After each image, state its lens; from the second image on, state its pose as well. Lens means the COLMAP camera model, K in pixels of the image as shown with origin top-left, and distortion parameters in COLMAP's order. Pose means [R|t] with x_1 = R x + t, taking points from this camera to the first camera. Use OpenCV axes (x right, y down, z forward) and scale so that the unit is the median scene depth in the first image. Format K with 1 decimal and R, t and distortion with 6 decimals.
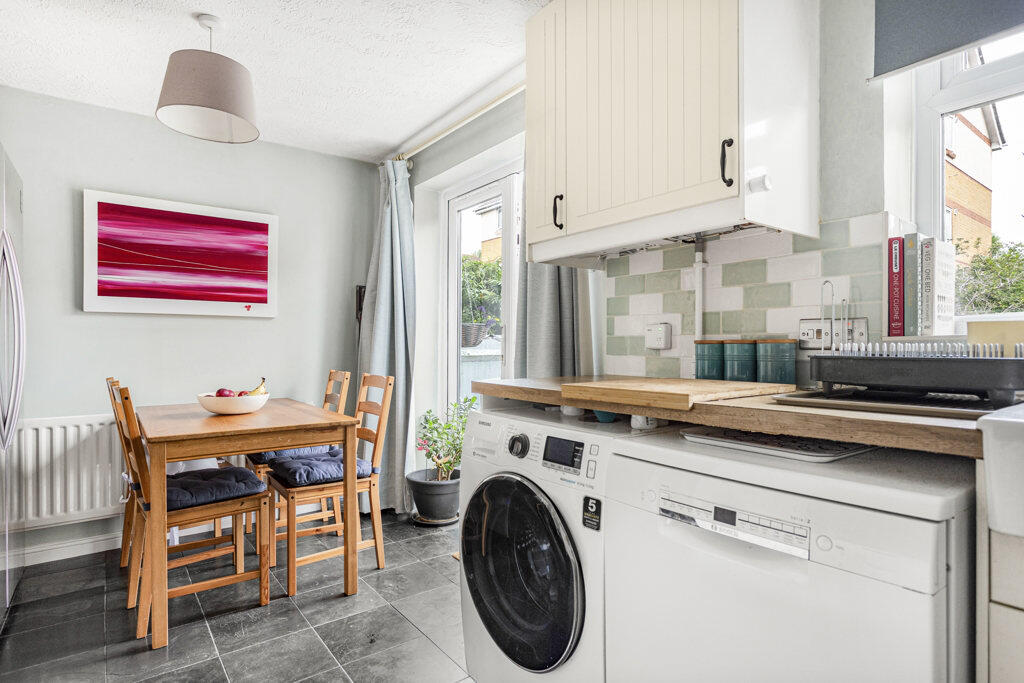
lens RADIAL K [[536.7, 0, 512.2], [0, 536.7, 346.1], [0, 0, 1]] dist [0.002887, 0.000440]
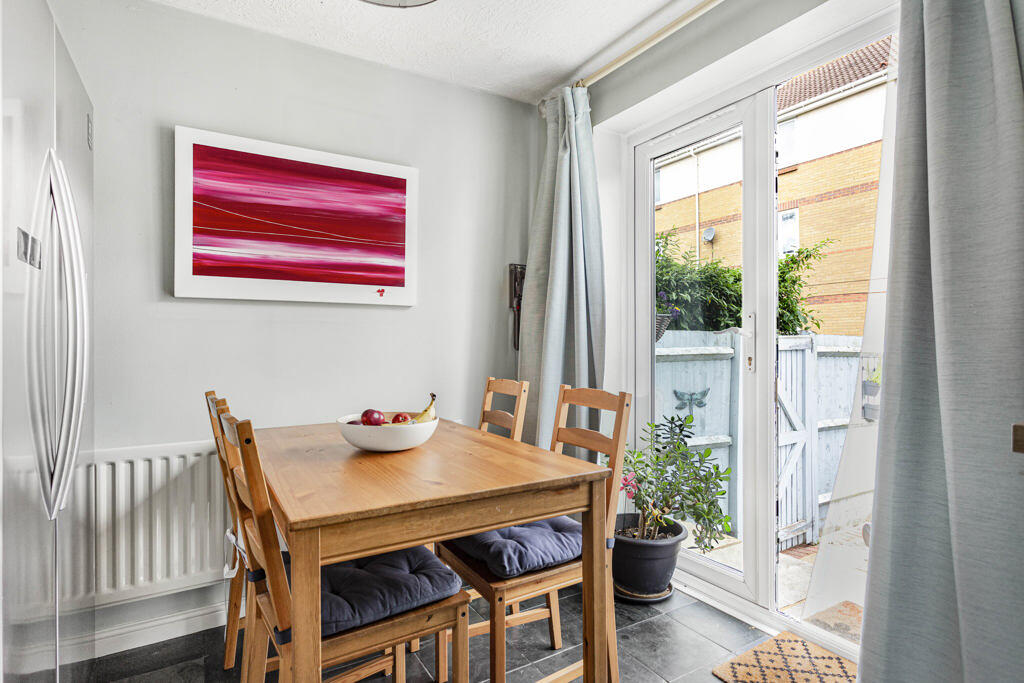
lens RADIAL K [[523.7, 0, 512.0], [0, 523.7, 341.5], [0, 0, 1]] dist [-0.002048, 0.000915]
pose [[0.995132, -0.001392, -0.098541, -0.274881], [0.000988, 0.999991, -0.004147, -0.000976], [0.098546, 0.004029, 0.995124, 0.342885]]
